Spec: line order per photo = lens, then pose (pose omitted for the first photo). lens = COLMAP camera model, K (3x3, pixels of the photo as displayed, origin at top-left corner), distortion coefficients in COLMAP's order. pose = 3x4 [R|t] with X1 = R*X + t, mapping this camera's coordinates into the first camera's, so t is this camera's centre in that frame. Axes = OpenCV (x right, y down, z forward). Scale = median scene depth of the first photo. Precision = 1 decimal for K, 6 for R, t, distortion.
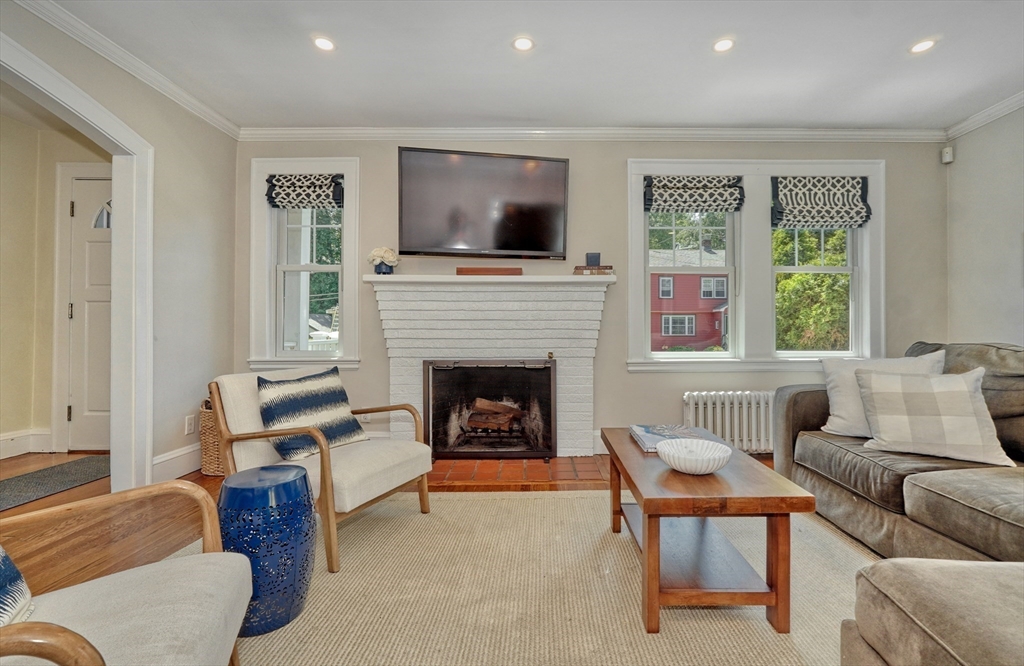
lens RADIAL K [[465.3, 0, 555.1], [0, 465.3, 326.1], [0, 0, 1]] dist [-0.010499, 0.000489]
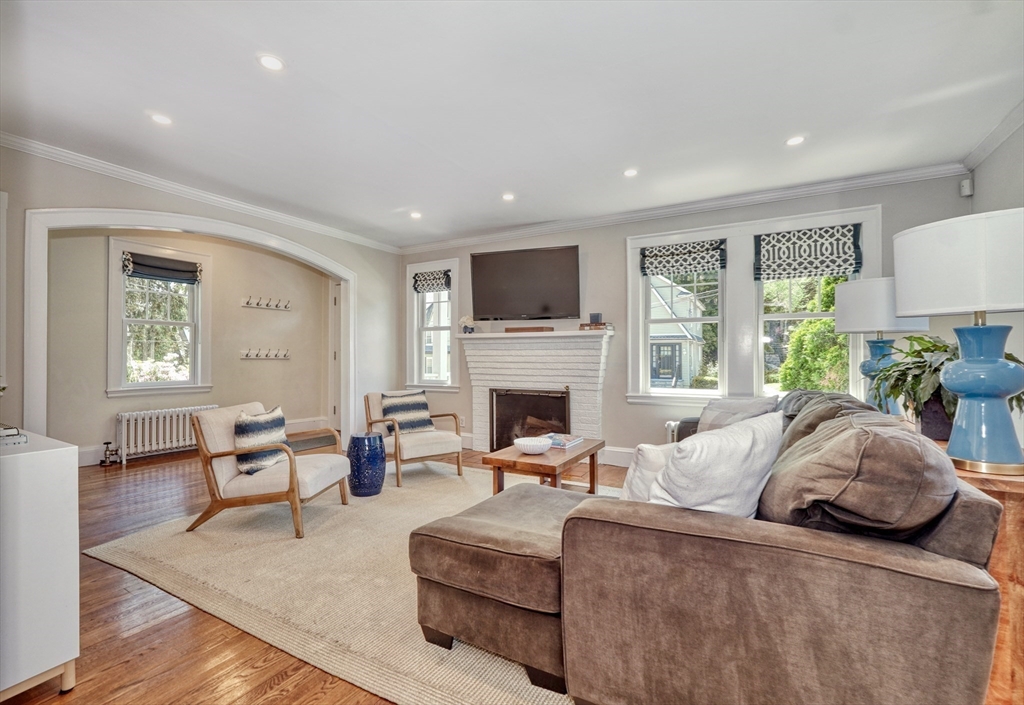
lens RADIAL K [[484.7, 0, 479.5], [0, 484.7, 352.7], [0, 0, 1]] dist [-0.018211, -0.000195]
pose [[0.835950, -0.005090, -0.548782, 0.553925], [0.005217, 0.999986, -0.001328, -0.041260], [0.548780, -0.001753, 0.835965, -0.343230]]
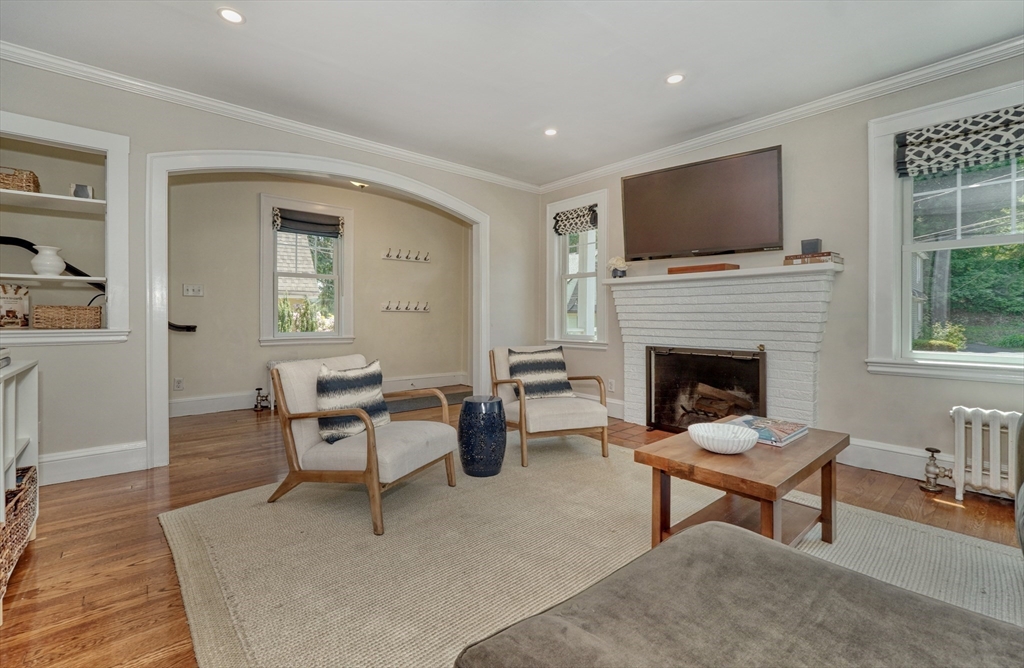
lens RADIAL K [[451.2, 0, 474.6], [0, 451.2, 318.5], [0, 0, 1]] dist [-0.010281, 0.000462]
pose [[0.602967, 0.004483, -0.797754, 0.378959], [0.005278, 0.999940, 0.009608, -0.011890], [0.797749, -0.010004, 0.602907, -0.067146]]
